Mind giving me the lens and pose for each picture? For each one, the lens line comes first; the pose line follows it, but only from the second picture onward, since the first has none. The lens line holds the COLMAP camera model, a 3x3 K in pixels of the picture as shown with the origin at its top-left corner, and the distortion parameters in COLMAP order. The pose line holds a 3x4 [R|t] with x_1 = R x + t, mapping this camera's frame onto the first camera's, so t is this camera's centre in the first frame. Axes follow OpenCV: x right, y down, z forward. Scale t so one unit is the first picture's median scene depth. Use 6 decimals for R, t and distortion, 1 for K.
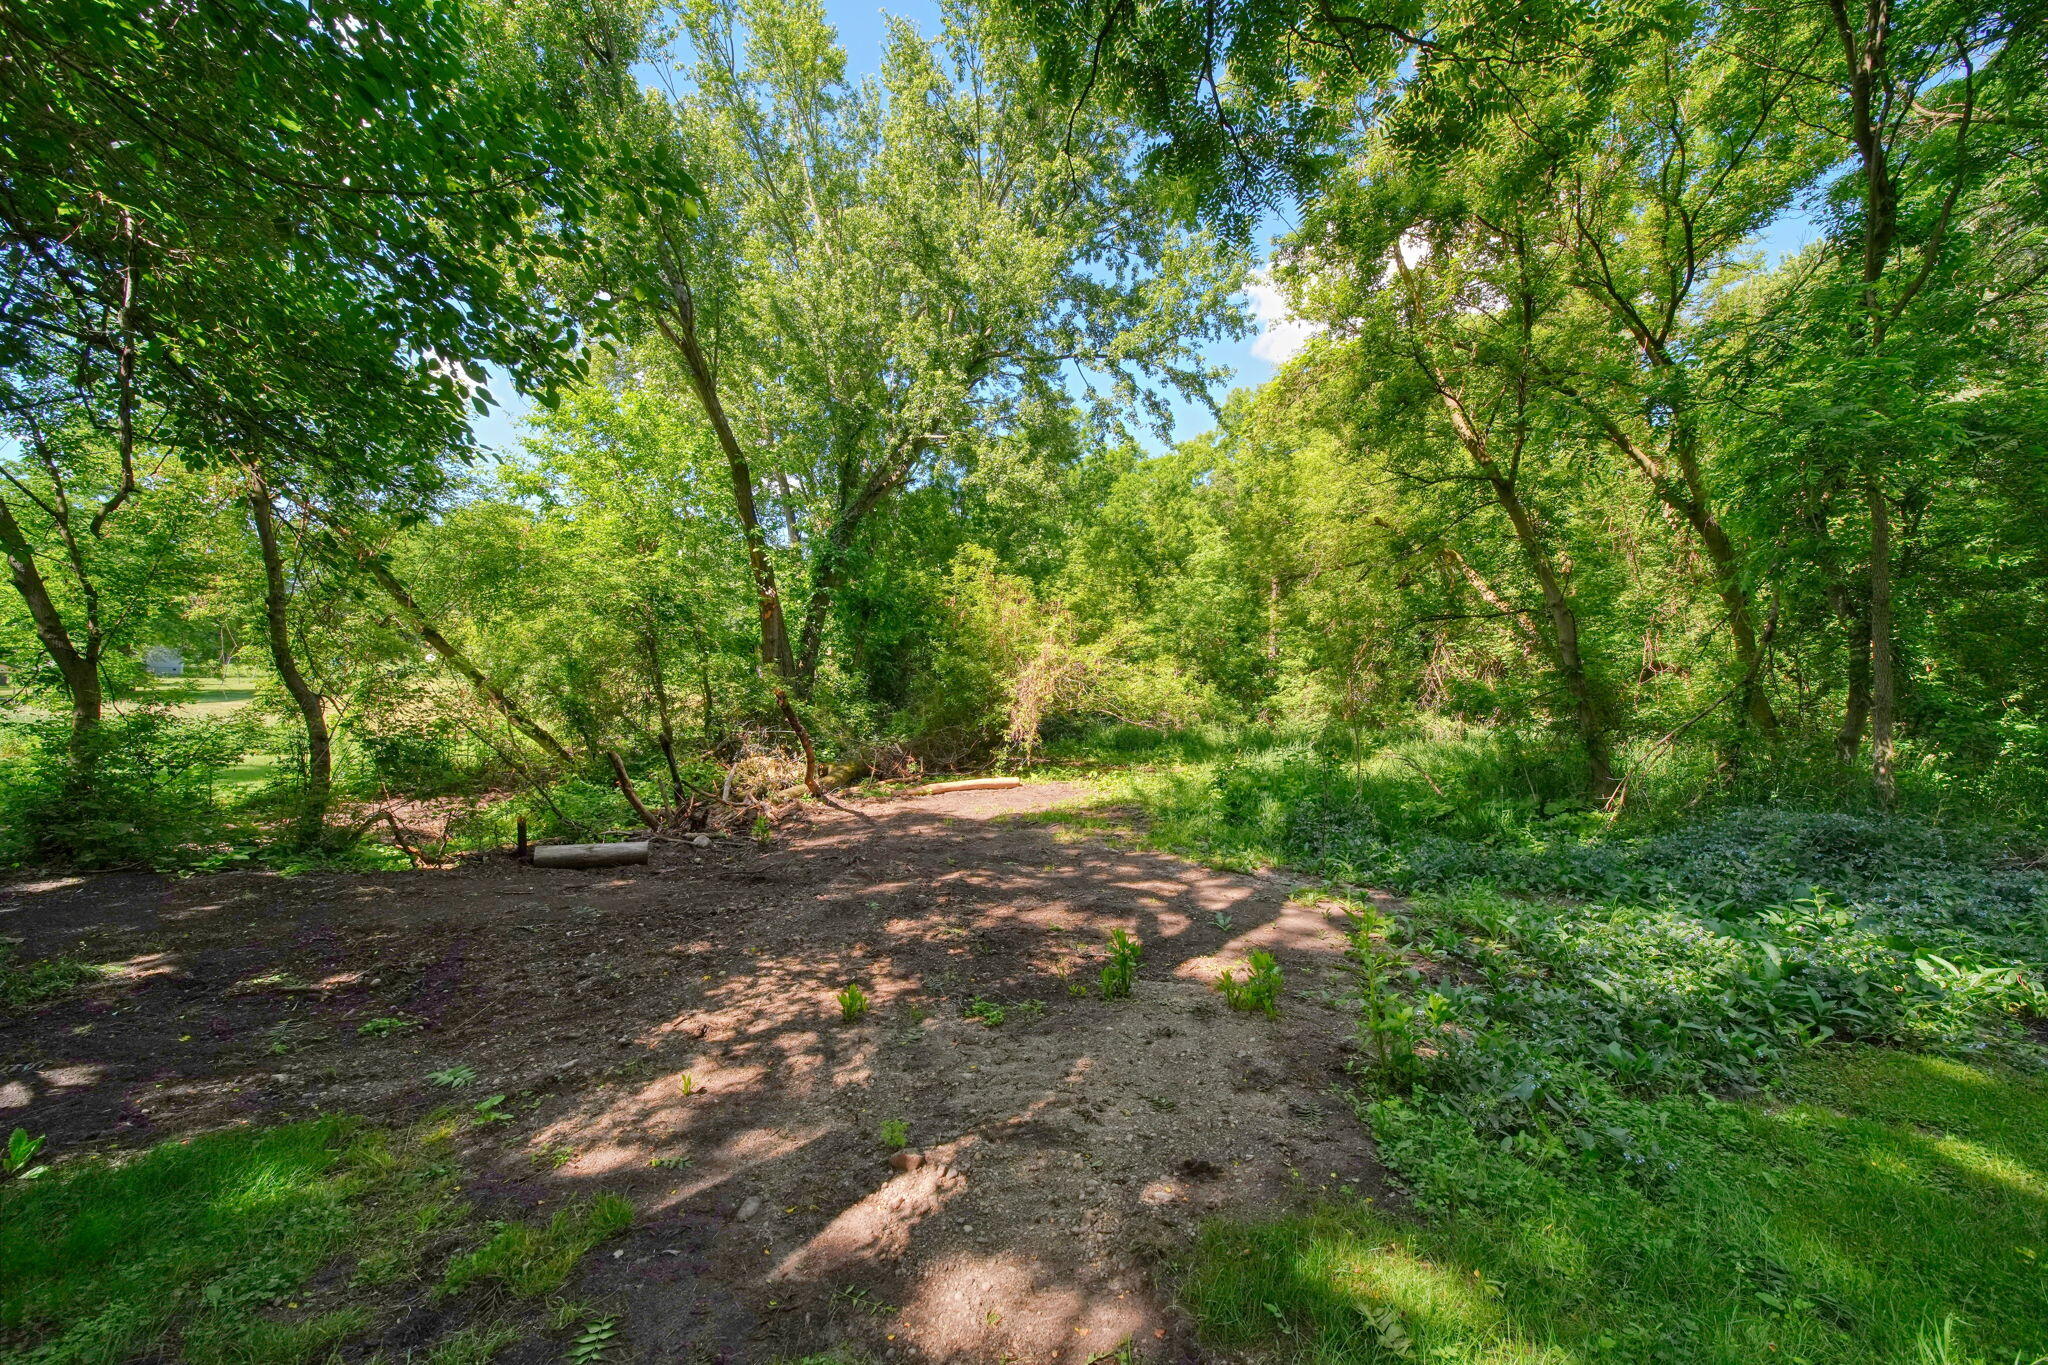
lens RADIAL K [[720.0, 0, 1020.9], [0, 720.0, 684.8], [0, 0, 1]] dist [-0.001500, -0.001347]
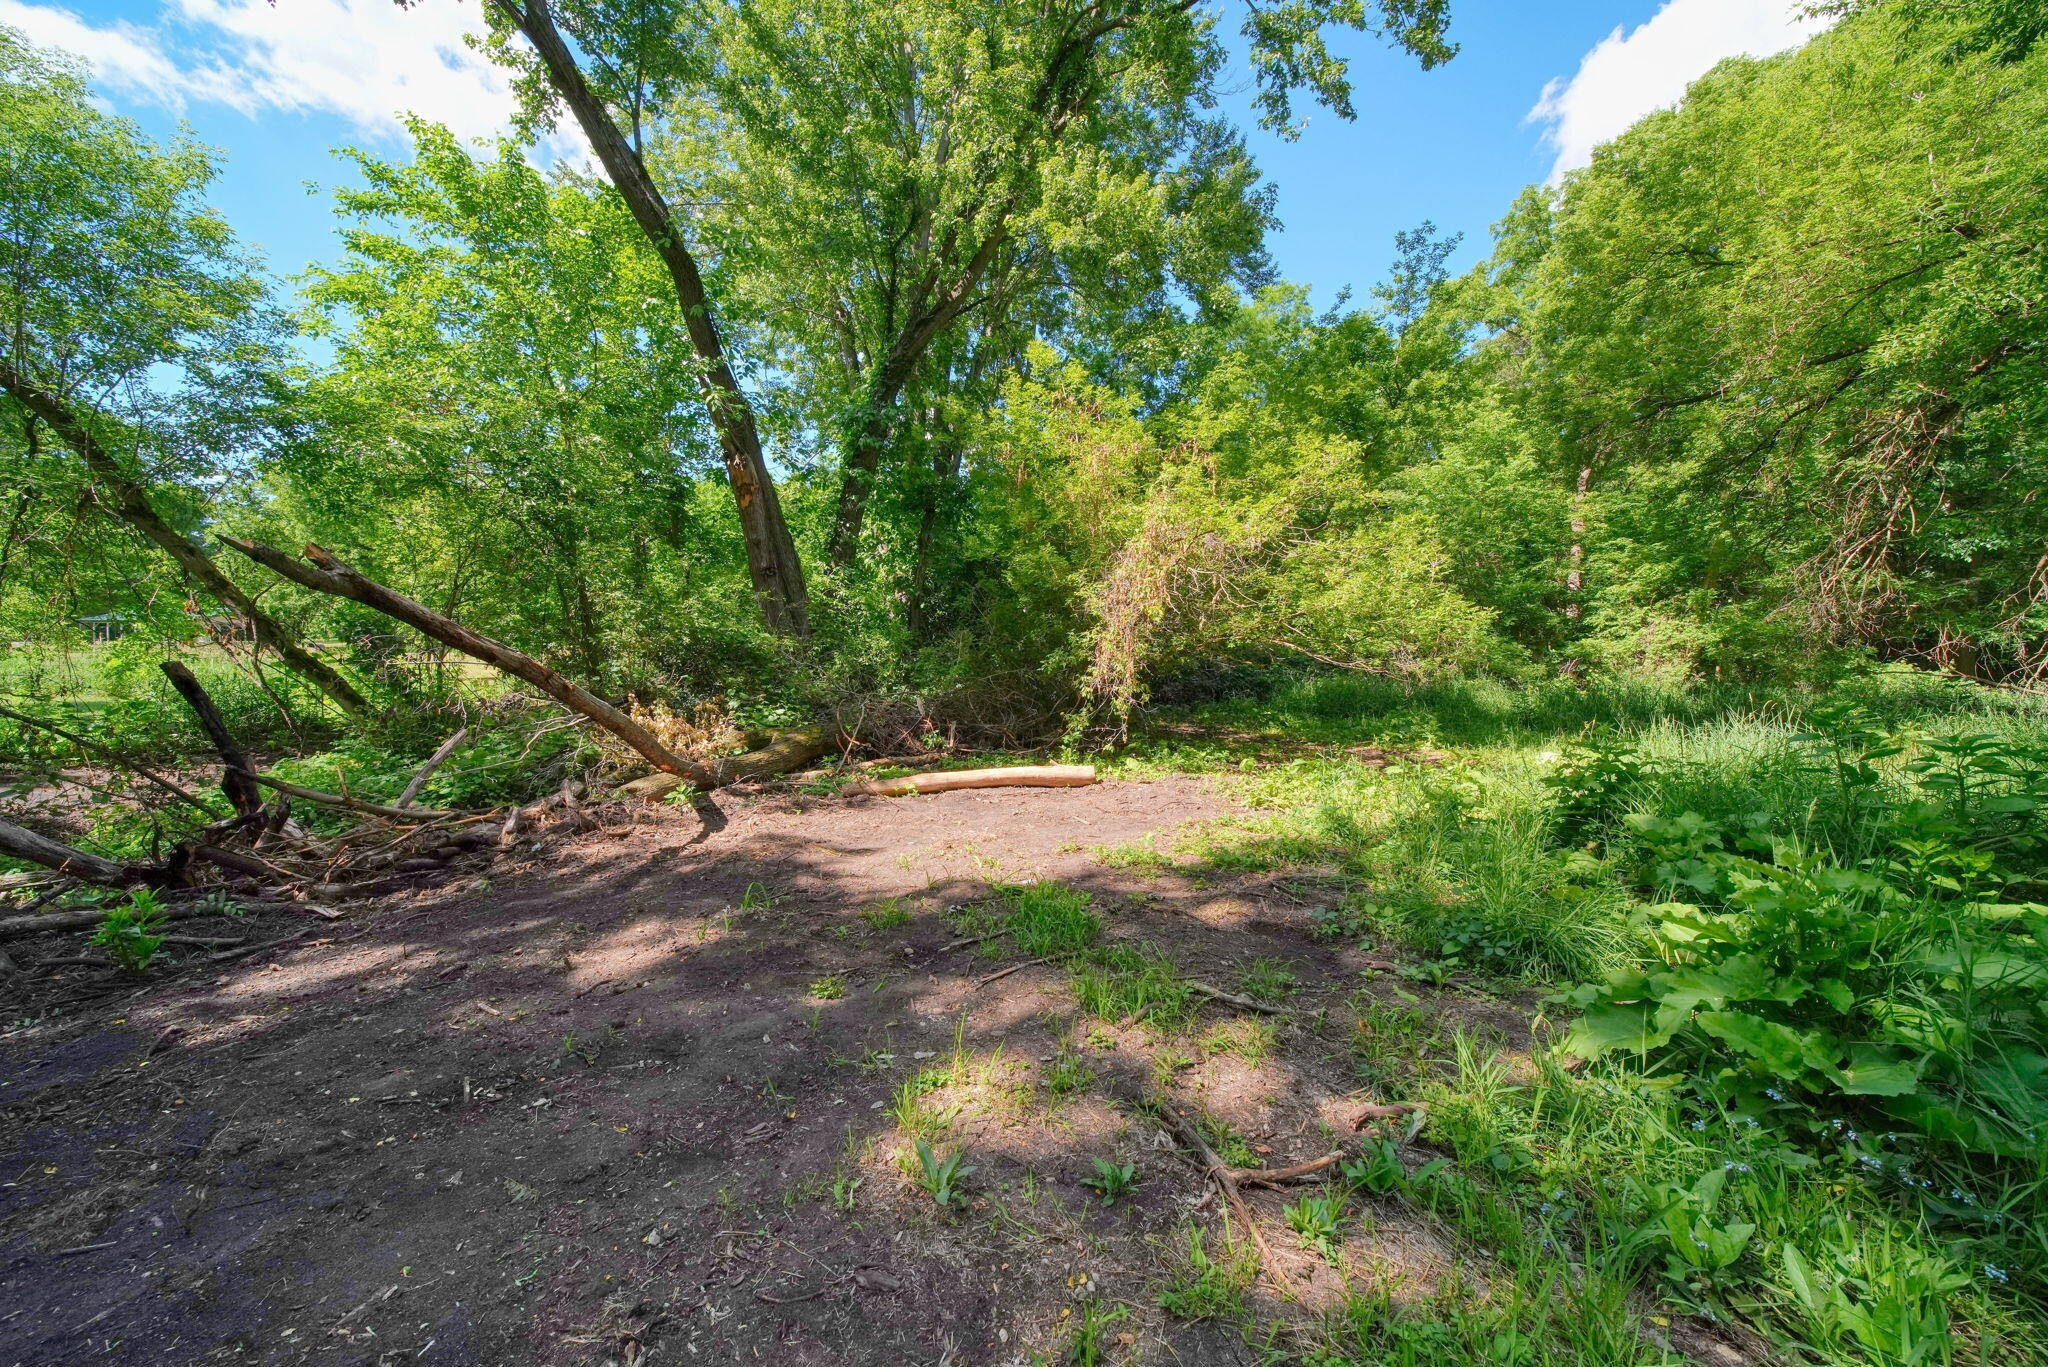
lens RADIAL K [[720.0, 0, 1026.1], [0, 720.0, 672.8], [0, 0, 1]] dist [-0.001500, -0.001347]
pose [[0.961176, 0.009599, -0.275770, 0.081759], [0.001392, 0.999213, 0.039634, 0.036488], [0.275934, -0.038480, 0.960406, 0.441690]]
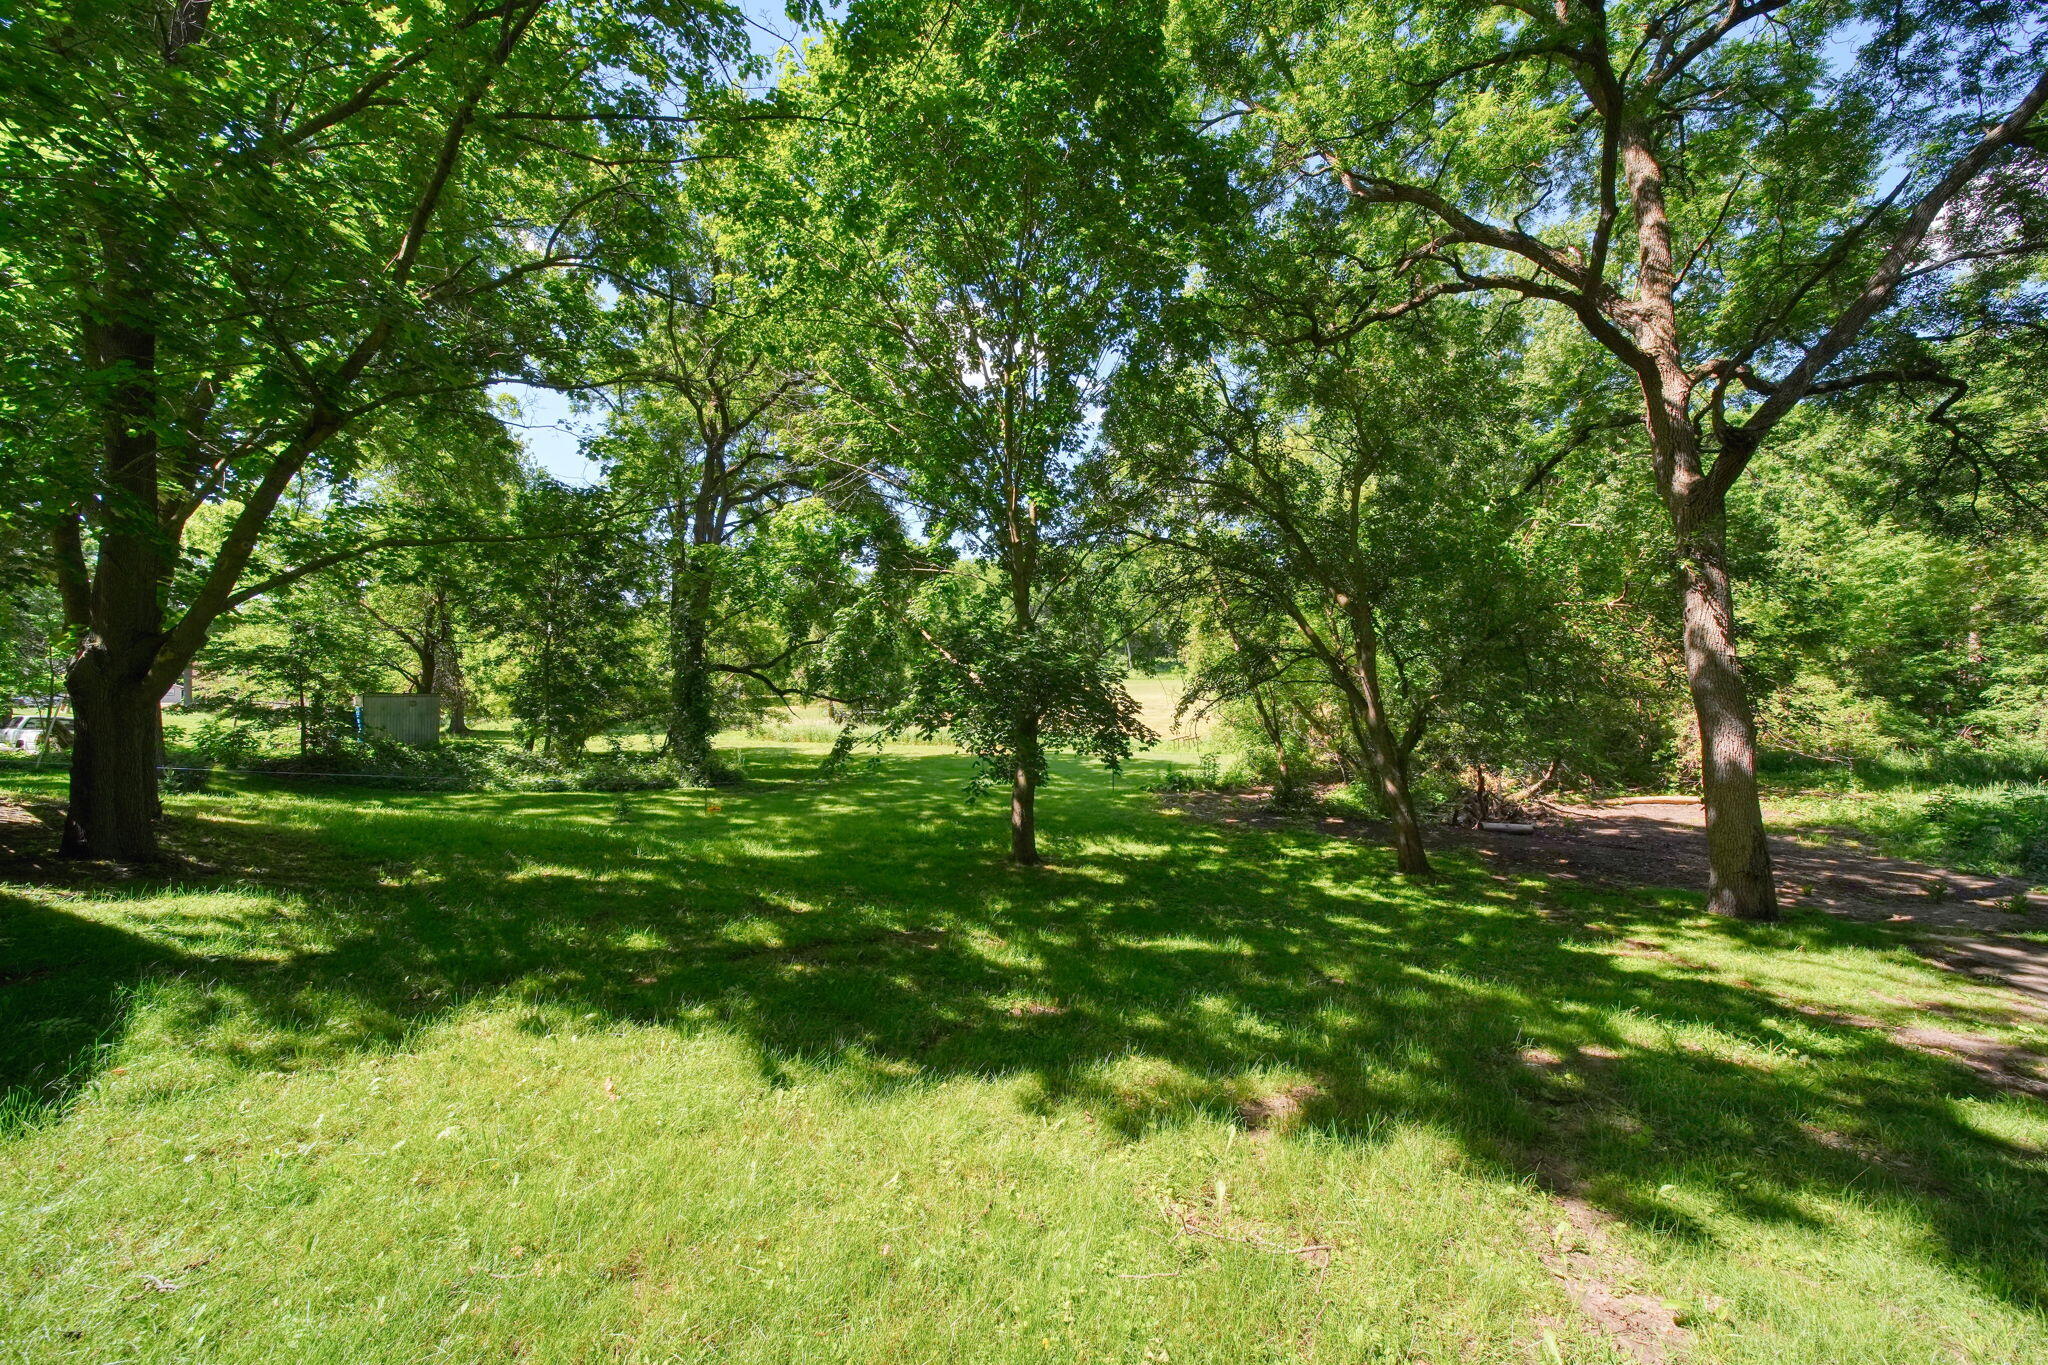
lens RADIAL K [[720.0, 0, 1027.4], [0, 720.0, 677.4], [0, 0, 1]] dist [-0.001500, -0.001347]
pose [[0.836473, -0.020315, -0.547632, -0.274567], [0.028471, 0.999574, 0.006407, -0.120246], [0.547269, -0.020951, 0.836695, -0.695139]]
